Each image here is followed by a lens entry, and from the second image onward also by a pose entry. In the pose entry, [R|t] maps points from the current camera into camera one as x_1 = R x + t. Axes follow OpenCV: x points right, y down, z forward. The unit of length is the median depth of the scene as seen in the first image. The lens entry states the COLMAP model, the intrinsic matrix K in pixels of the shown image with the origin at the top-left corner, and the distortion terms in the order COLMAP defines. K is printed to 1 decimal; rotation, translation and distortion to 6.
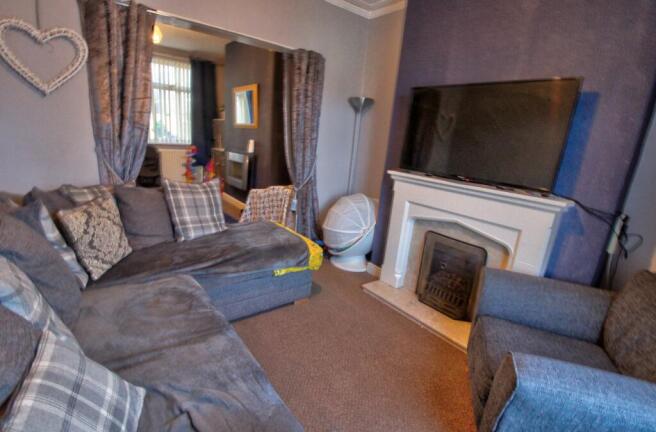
lens RADIAL K [[313.7, 0, 325.8], [0, 313.7, 213.5], [0, 0, 1]] dist [-0.001371, -0.000144]
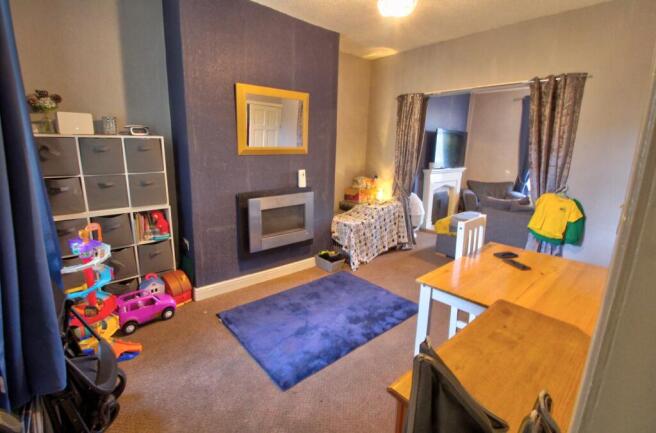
lens RADIAL K [[313.7, 0, 325.8], [0, 313.7, 214.0], [0, 0, 1]] dist [-0.001371, -0.000144]
pose [[-0.059920, -0.301152, 0.951692, -1.516404], [0.207811, 0.928752, 0.306977, -0.543669], [-0.976332, 0.216166, 0.006932, 1.463795]]
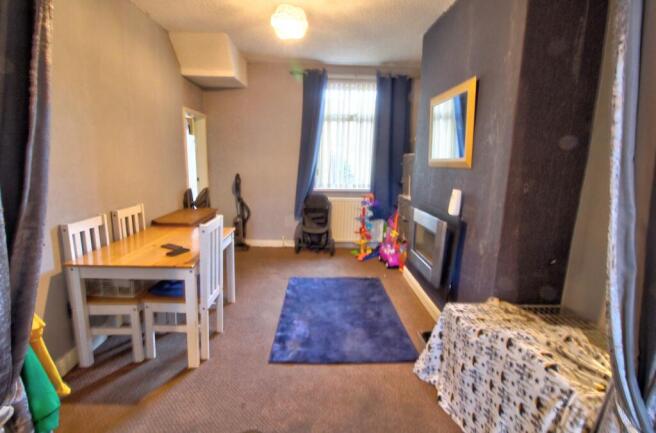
lens RADIAL K [[313.7, 0, 325.8], [0, 313.7, 214.0], [0, 0, 1]] dist [-0.001371, -0.000144]
pose [[0.808681, 0.048329, -0.586259, -0.153406], [-0.102145, 0.993016, -0.059038, -0.211192], [0.579311, 0.107626, 0.807970, 0.665289]]
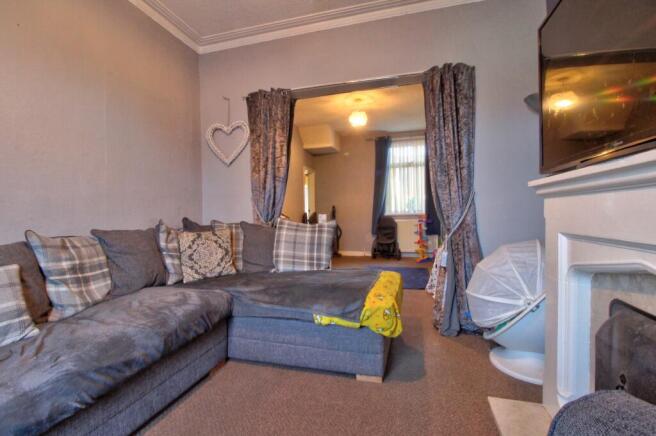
lens RADIAL K [[308.5, 0, 325.5], [0, 308.5, 214.4], [0, 0, 1]] dist [-0.003235, -0.000068]
pose [[0.586721, -0.092158, -0.804528, 0.341588], [-0.132716, 0.969127, -0.207799, 0.061841], [0.798840, 0.228693, 0.556376, 0.352033]]
